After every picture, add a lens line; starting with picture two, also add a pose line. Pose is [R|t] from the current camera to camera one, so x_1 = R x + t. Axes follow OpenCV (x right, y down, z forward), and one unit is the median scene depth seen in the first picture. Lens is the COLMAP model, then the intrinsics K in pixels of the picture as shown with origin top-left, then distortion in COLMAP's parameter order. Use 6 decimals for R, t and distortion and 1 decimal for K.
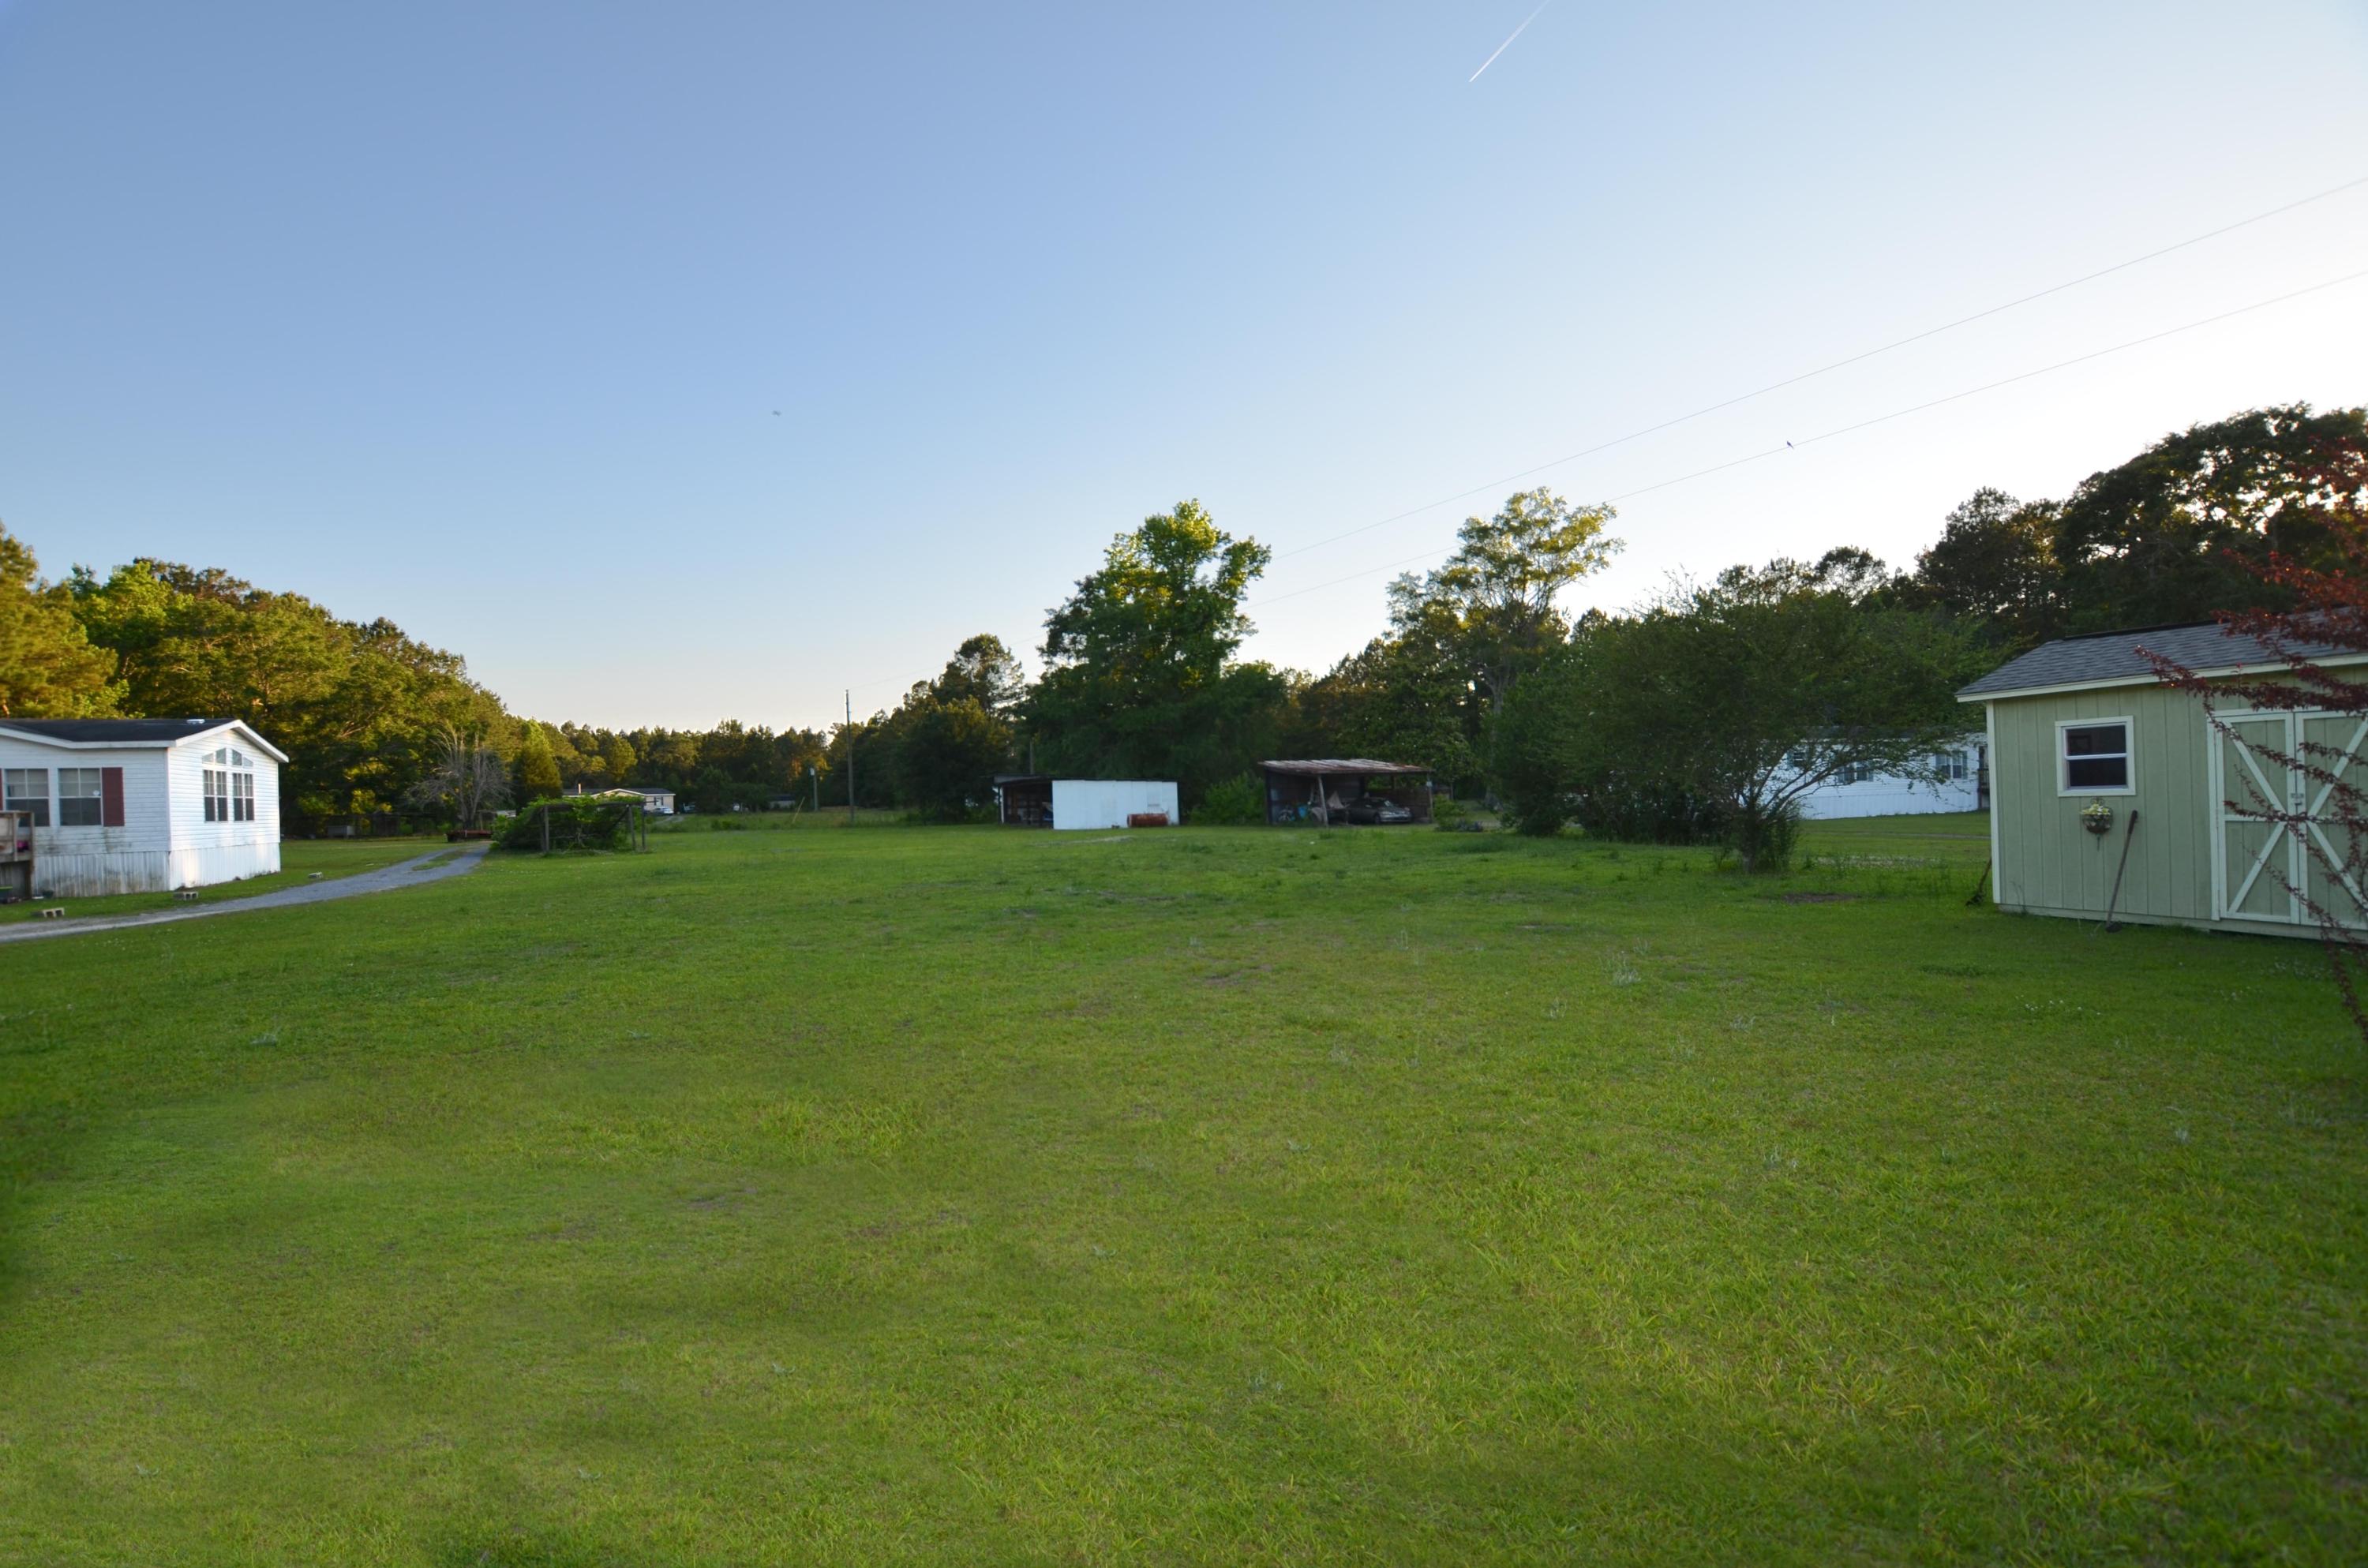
lens RADIAL K [[1034.2, 0, 1190.5], [0, 1034.2, 803.0], [0, 0, 1]] dist [-0.024997, 0.000164]
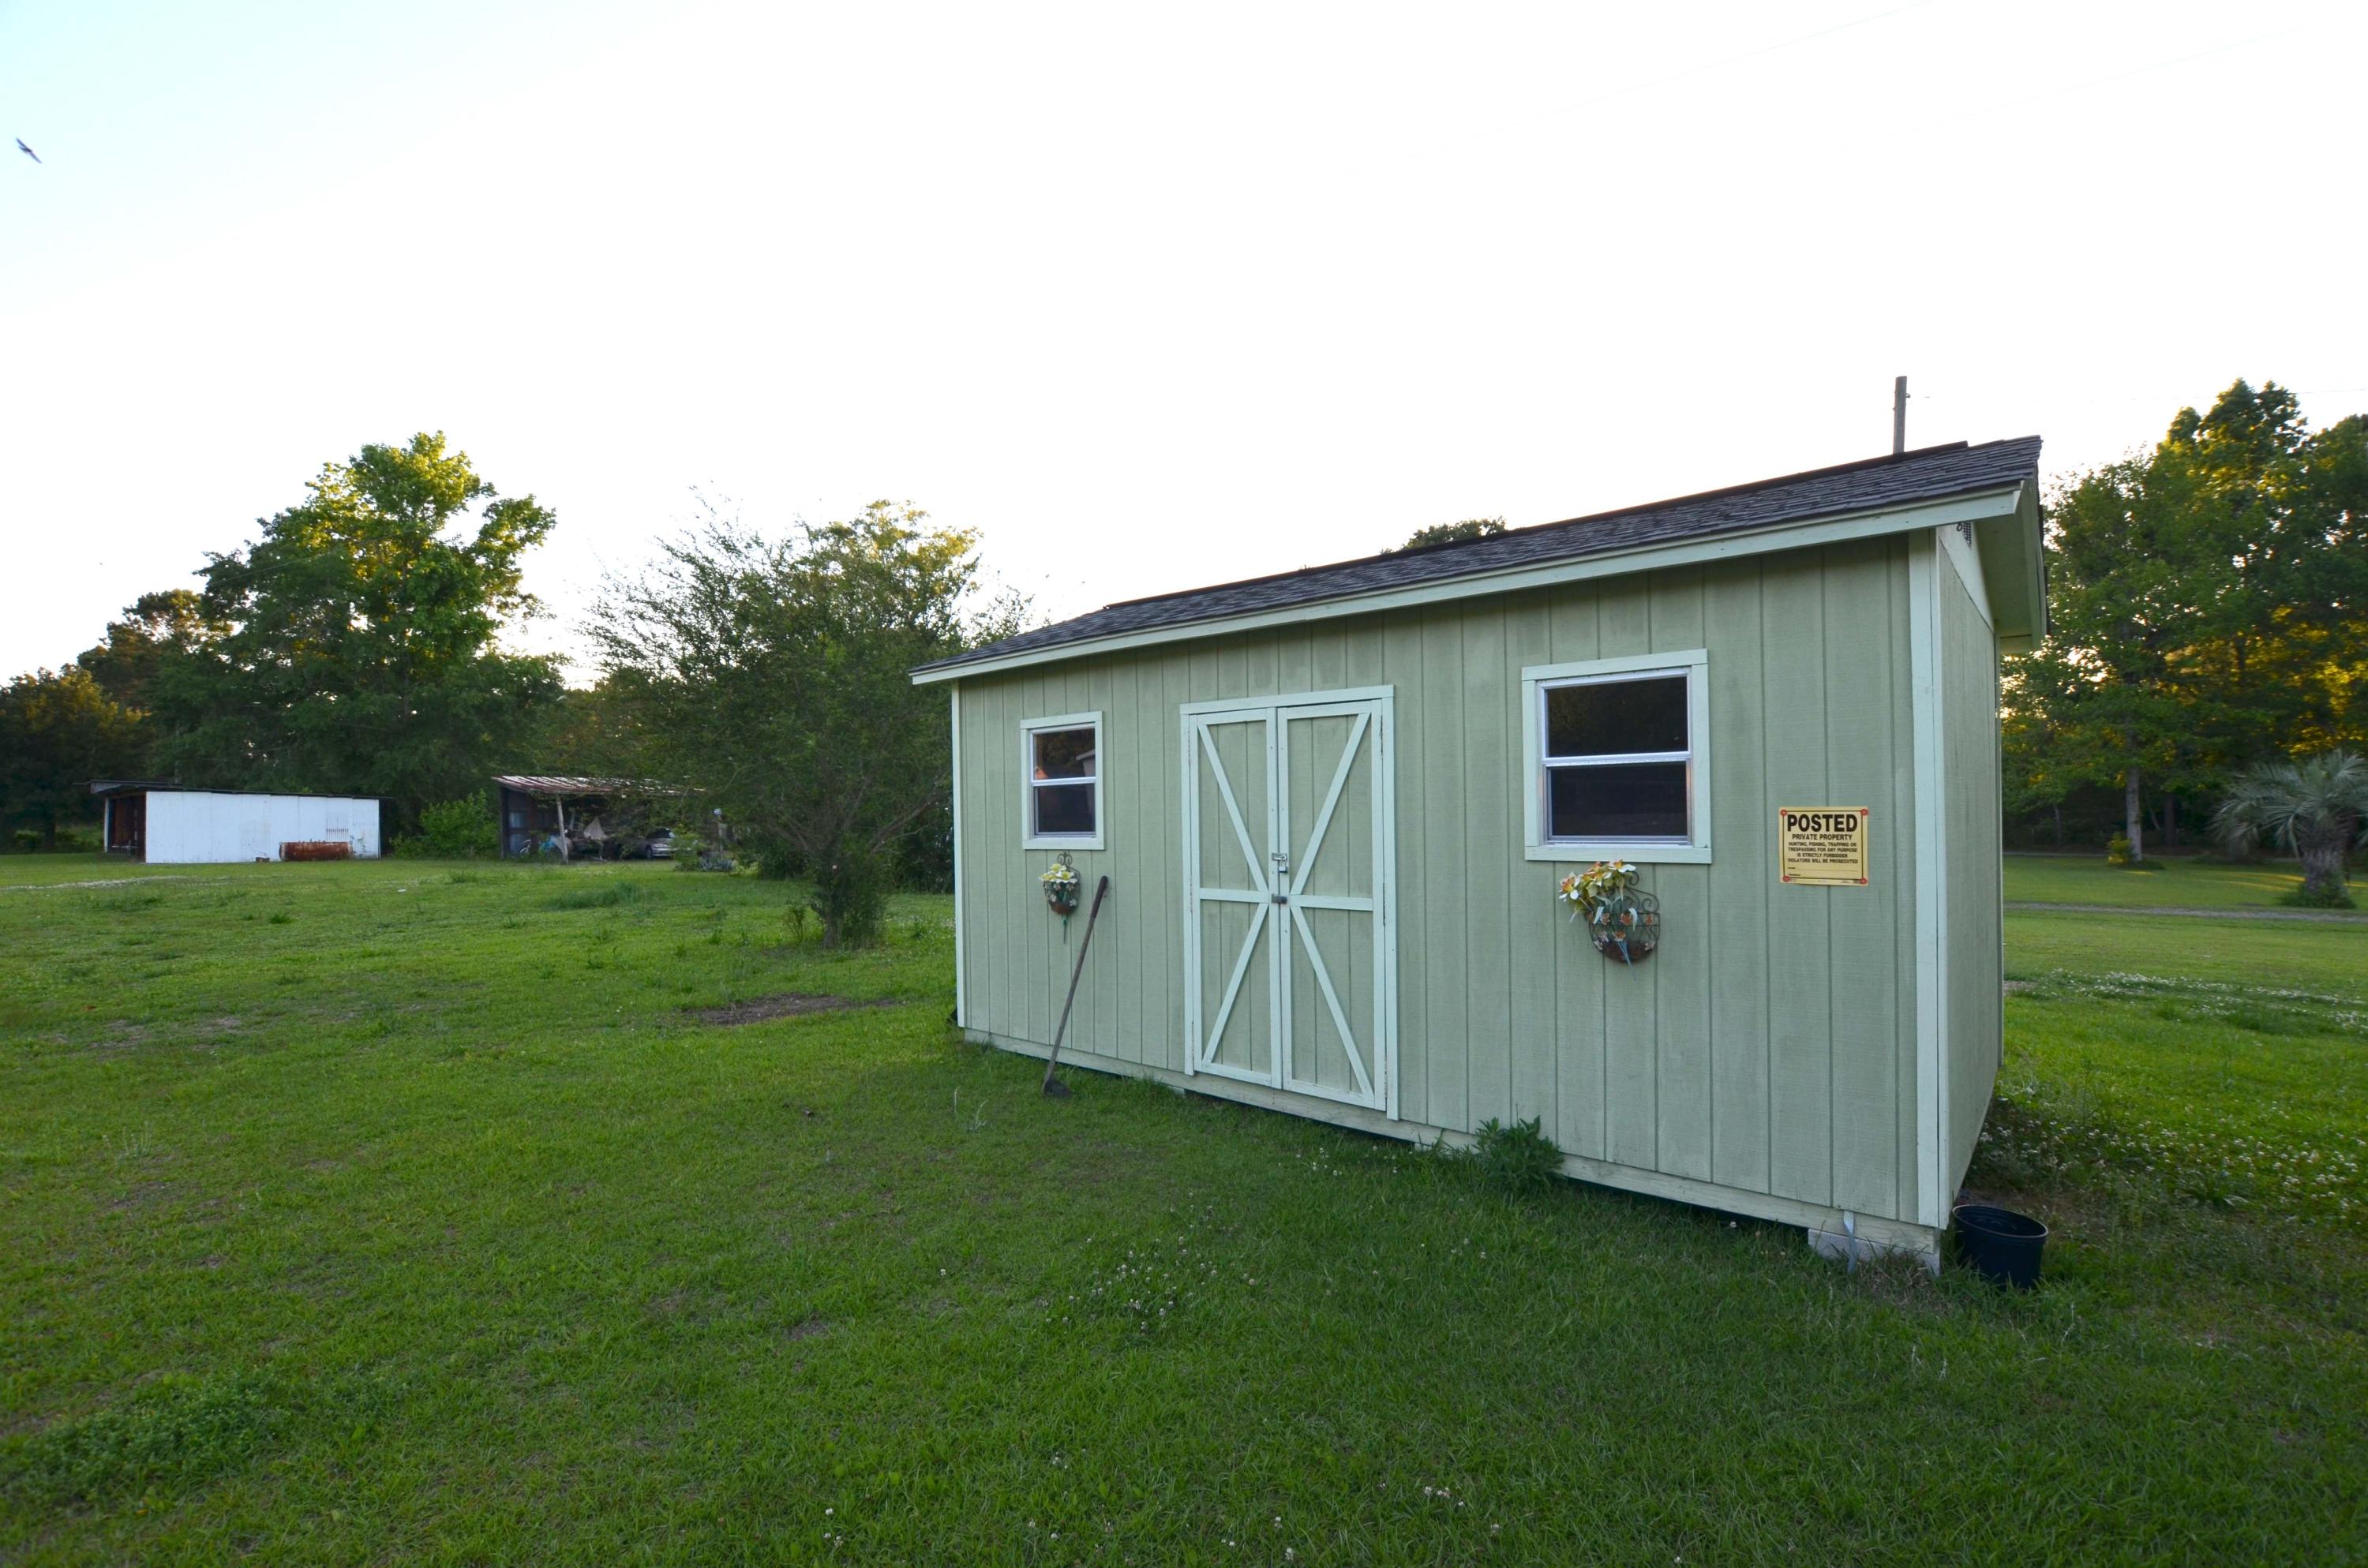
lens RADIAL K [[1060.9, 0, 1184.0], [0, 1060.9, 784.0], [0, 0, 1]] dist [-0.055252, -0.000123]
pose [[0.863635, 0.038333, 0.502659, 0.122105], [-0.014681, 0.998594, -0.050930, -0.002699], [-0.503904, 0.036605, 0.862983, 0.083258]]
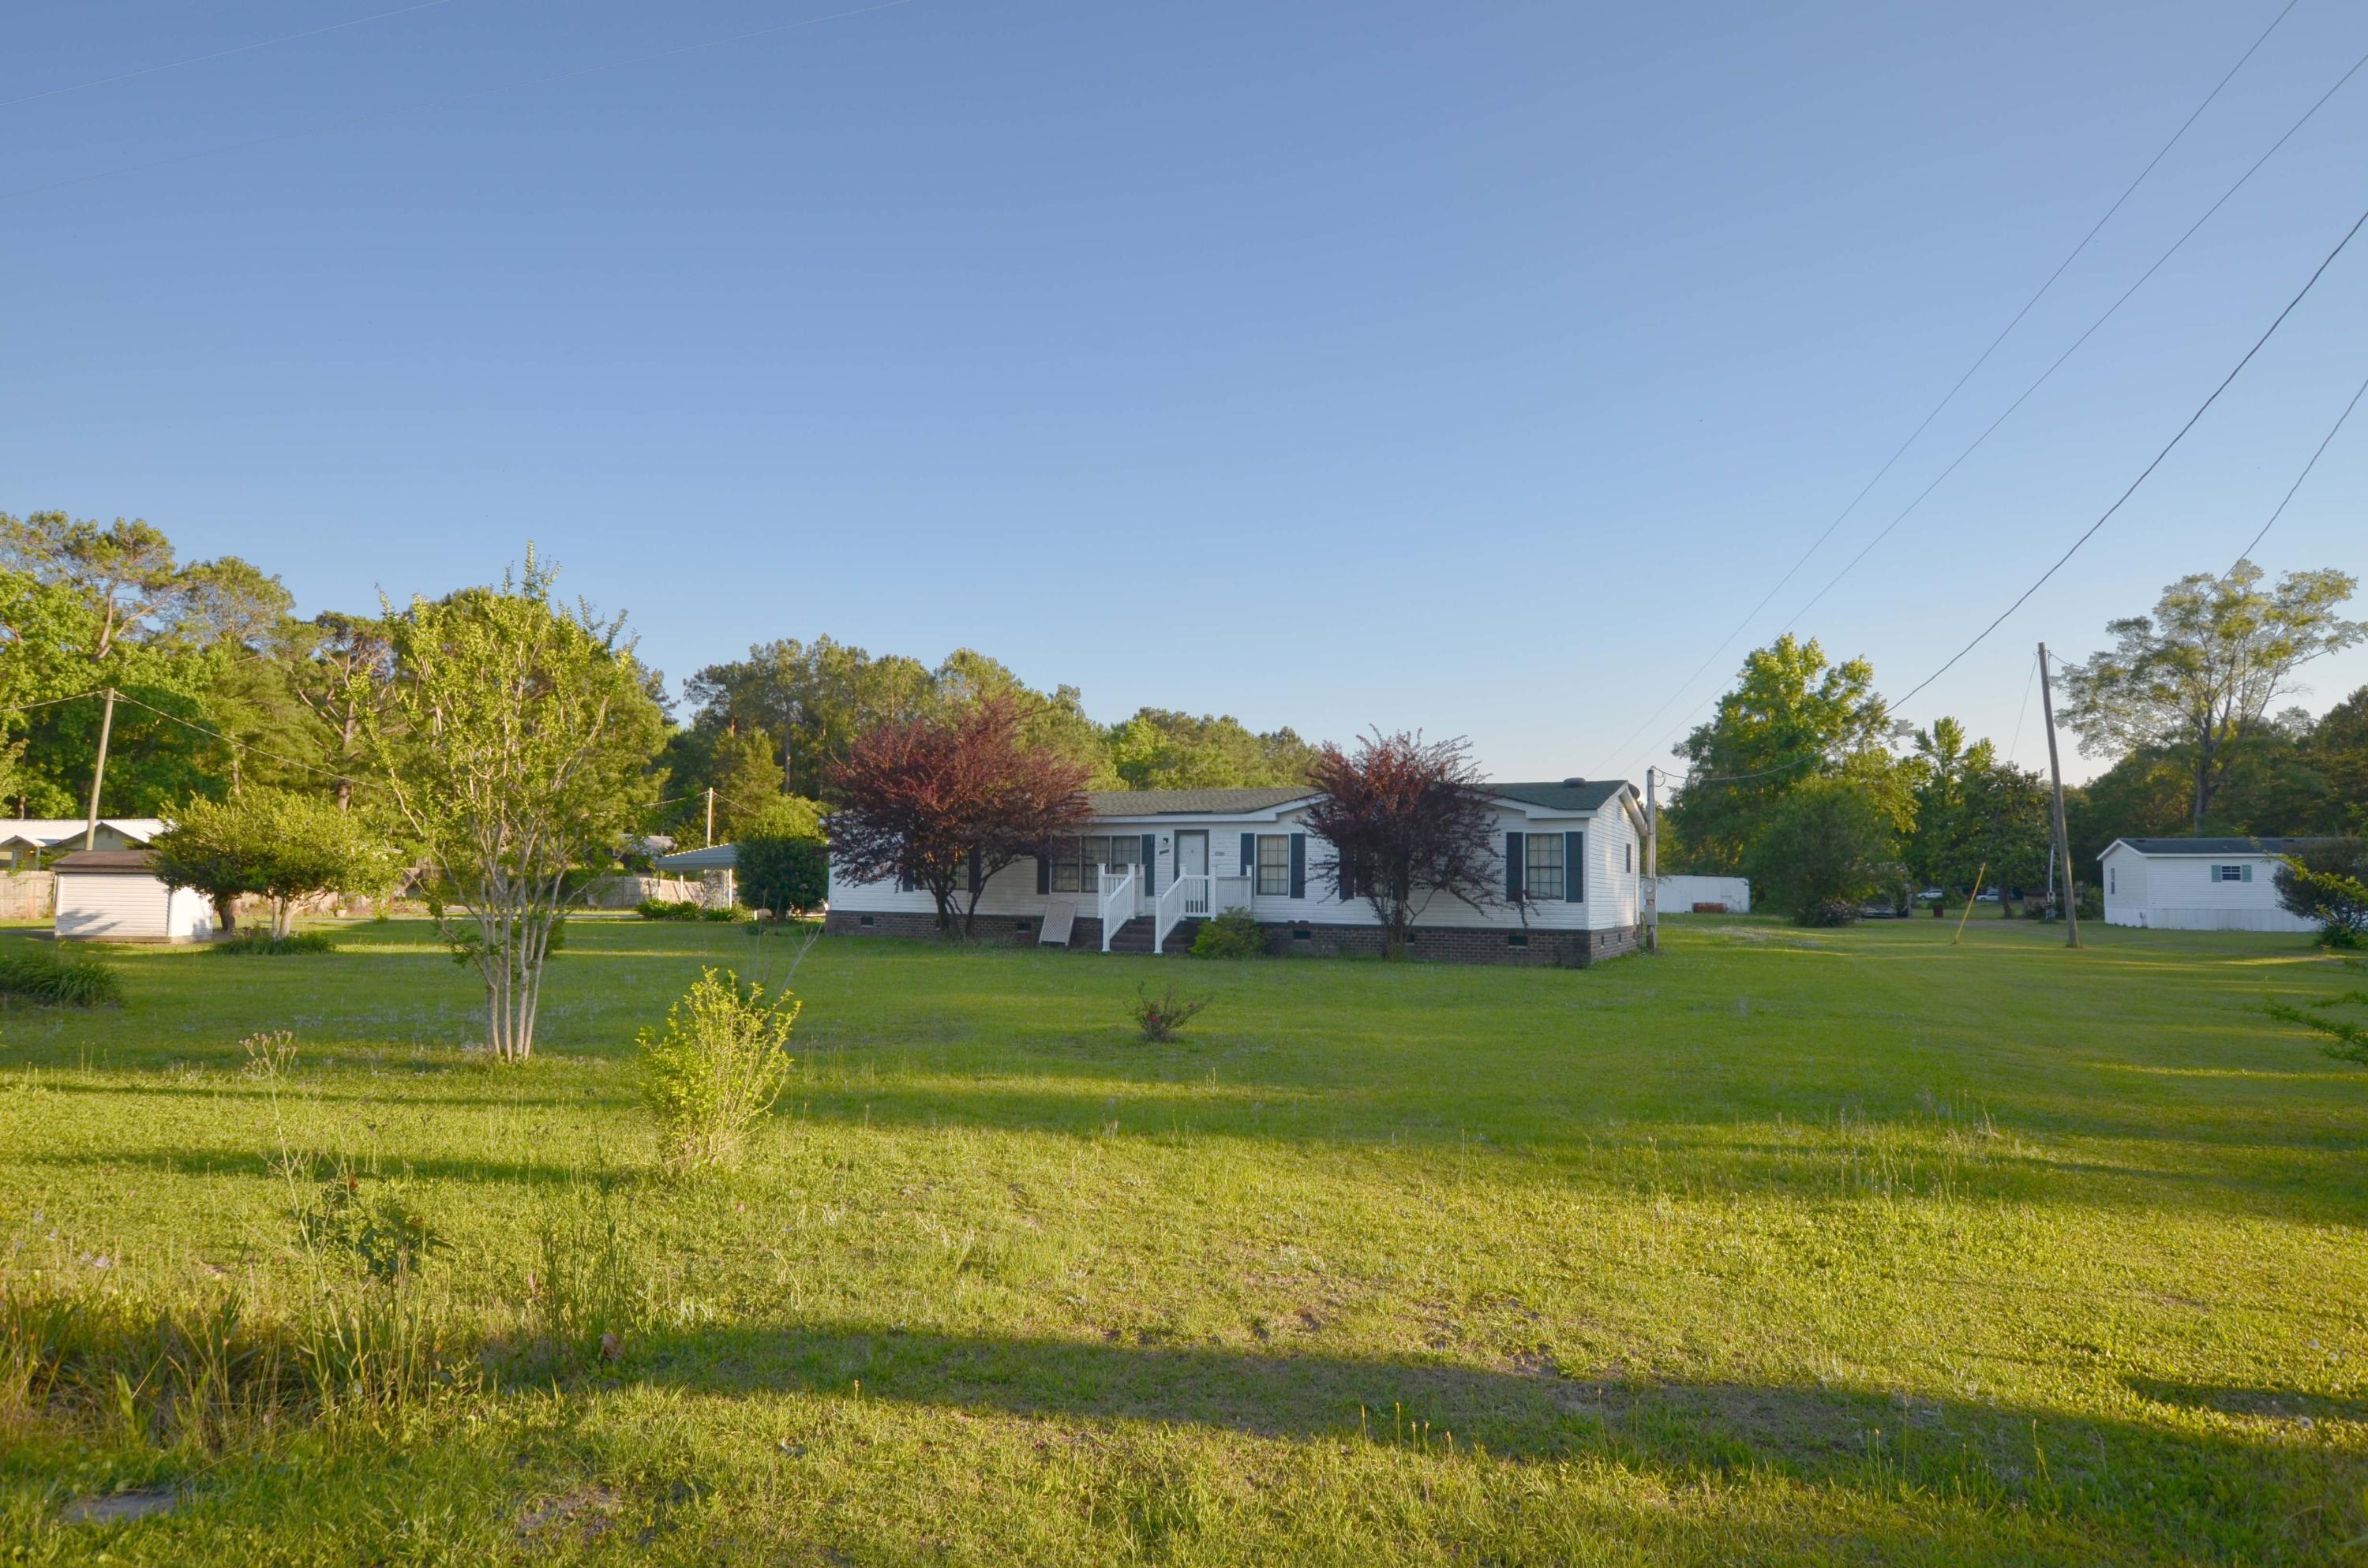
lens RADIAL K [[1436.3, 0, 1184.0], [0, 1436.3, 784.0], [0, 0, 1]] dist [-0.002703, -0.000124]
pose [[0.709337, -0.016841, -0.704668, 0.725508], [-0.028290, 0.998229, -0.052335, -0.024268], [0.704302, 0.057059, 0.707604, -0.668775]]
